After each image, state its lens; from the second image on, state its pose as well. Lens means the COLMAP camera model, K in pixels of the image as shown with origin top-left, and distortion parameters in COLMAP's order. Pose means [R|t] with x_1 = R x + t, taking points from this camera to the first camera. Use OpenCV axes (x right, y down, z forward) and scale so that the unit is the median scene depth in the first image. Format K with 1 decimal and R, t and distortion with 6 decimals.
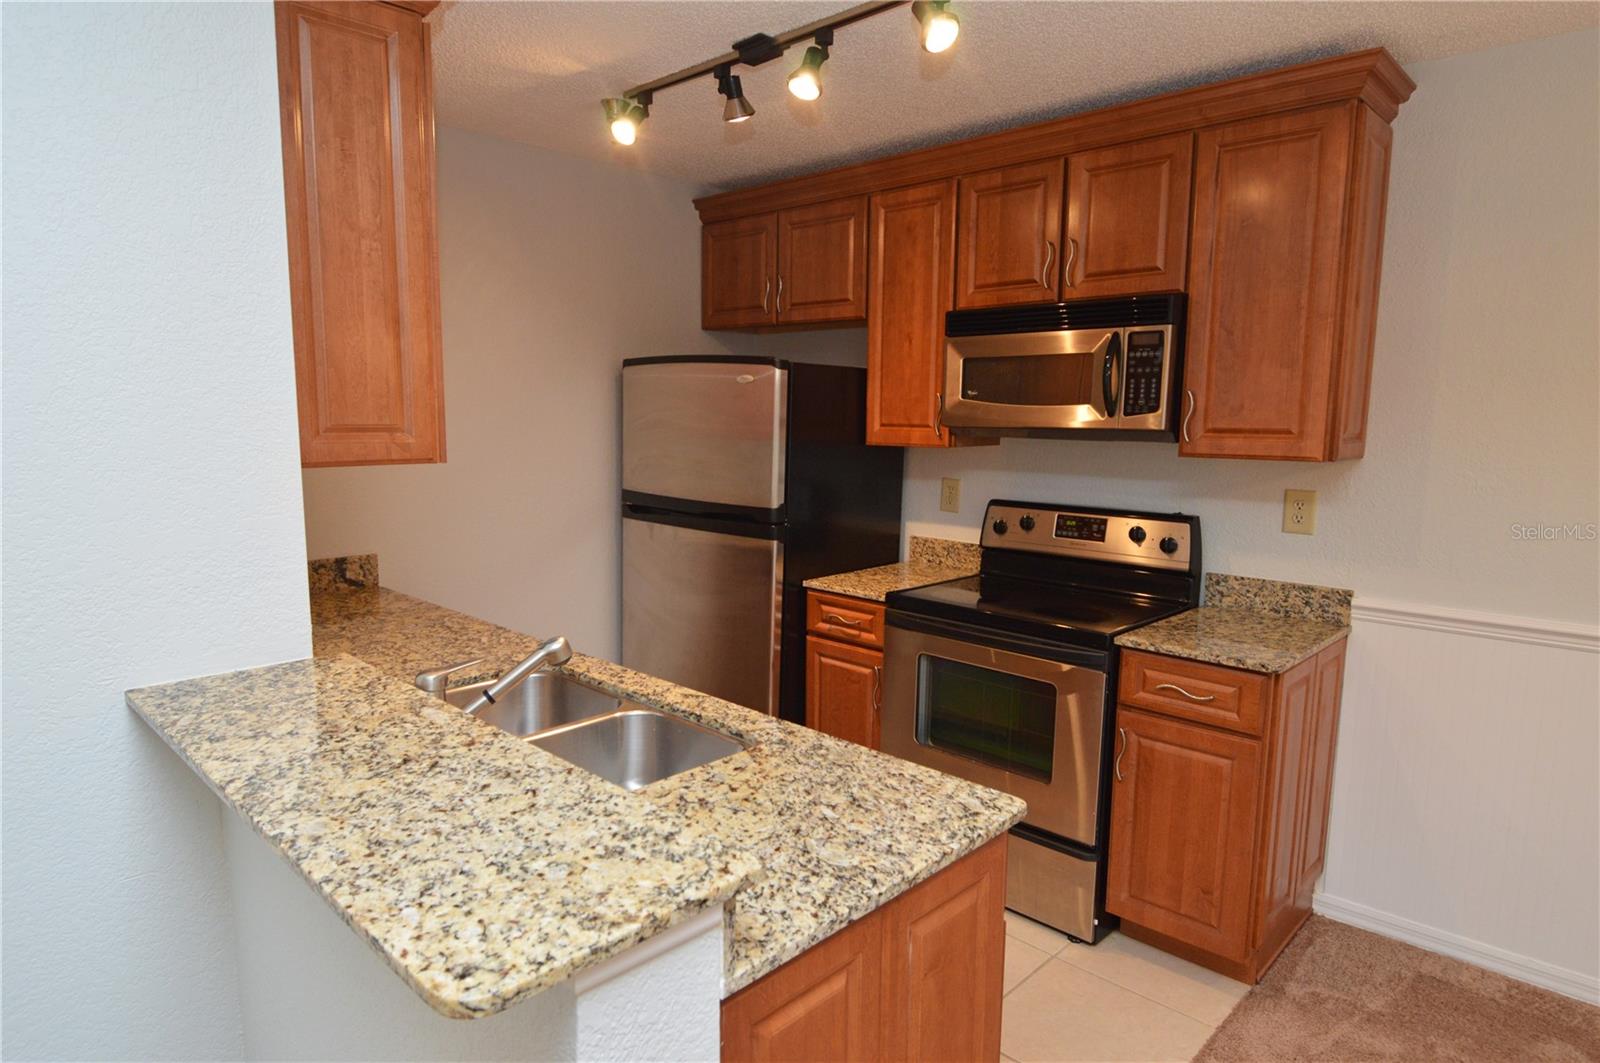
lens RADIAL K [[935.0, 0, 784.1], [0, 935.0, 539.1], [0, 0, 1]] dist [0.032227, -0.046181]
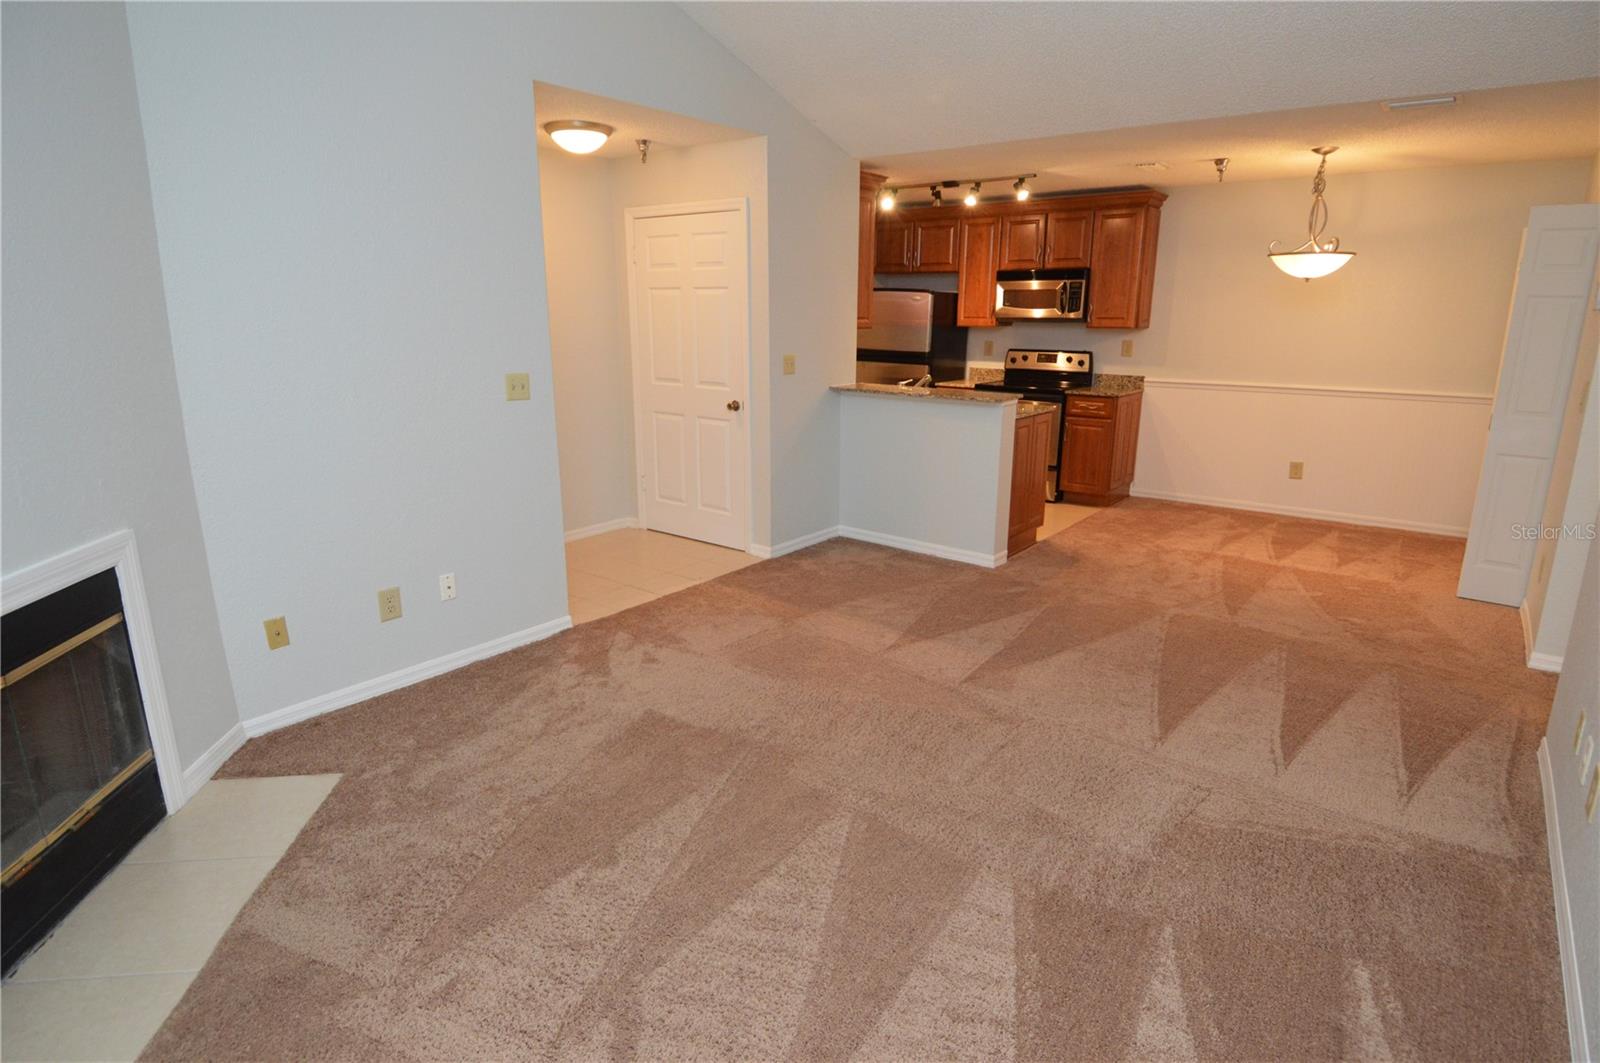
lens RADIAL K [[849.0, 0, 810.2], [0, 849.0, 521.0], [0, 0, 1]] dist [0.021618, -0.031318]
pose [[0.993260, -0.030624, 0.111785, -0.671604], [0.018573, 0.994053, 0.107300, 0.189438], [-0.114406, -0.104501, 0.987923, -1.414850]]
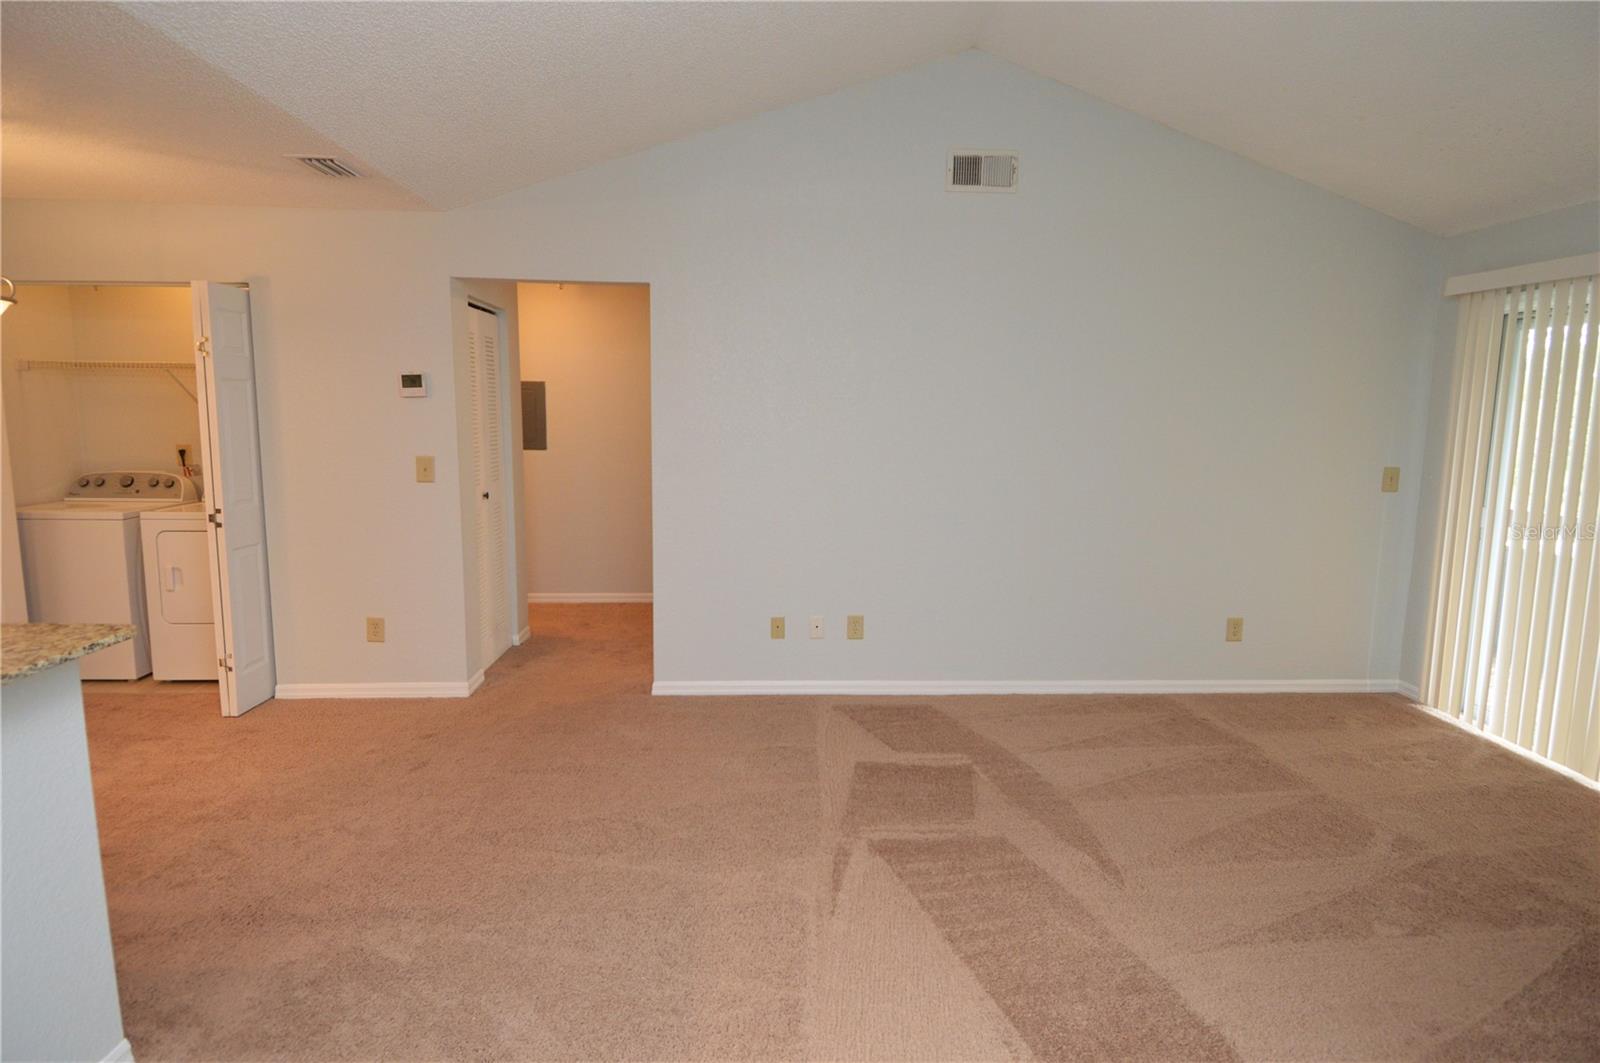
lens RADIAL K [[854.7, 0, 810.0], [0, 854.7, 518.4], [0, 0, 1]] dist [0.023285, -0.032267]
pose [[-0.738318, -0.102848, 0.666565, -0.894693], [0.073695, 0.970086, 0.231307, -0.055034], [-0.670414, 0.219901, -0.708652, 0.375109]]
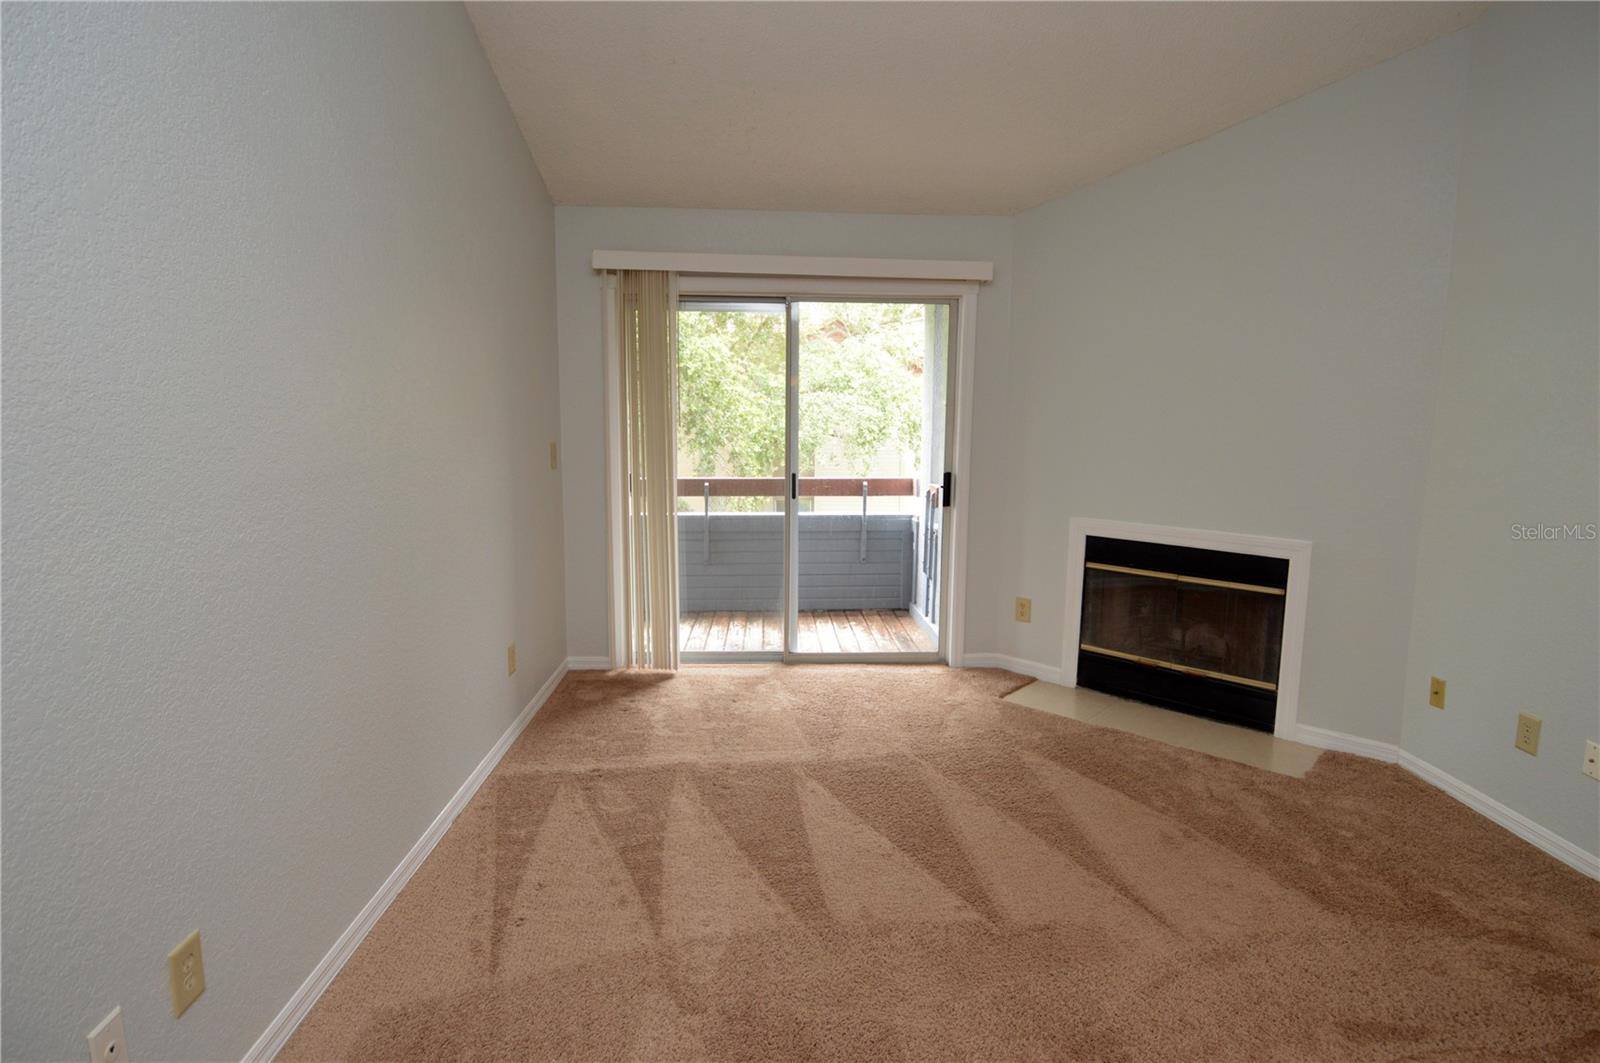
lens RADIAL K [[849.0, 0, 810.2], [0, 849.0, 521.0], [0, 0, 1]] dist [0.021618, -0.031318]
pose [[-0.680784, 0.085570, -0.727469, 0.200428], [-0.117999, 0.967369, 0.224216, 0.045198], [0.722918, 0.238483, -0.648472, -0.174232]]
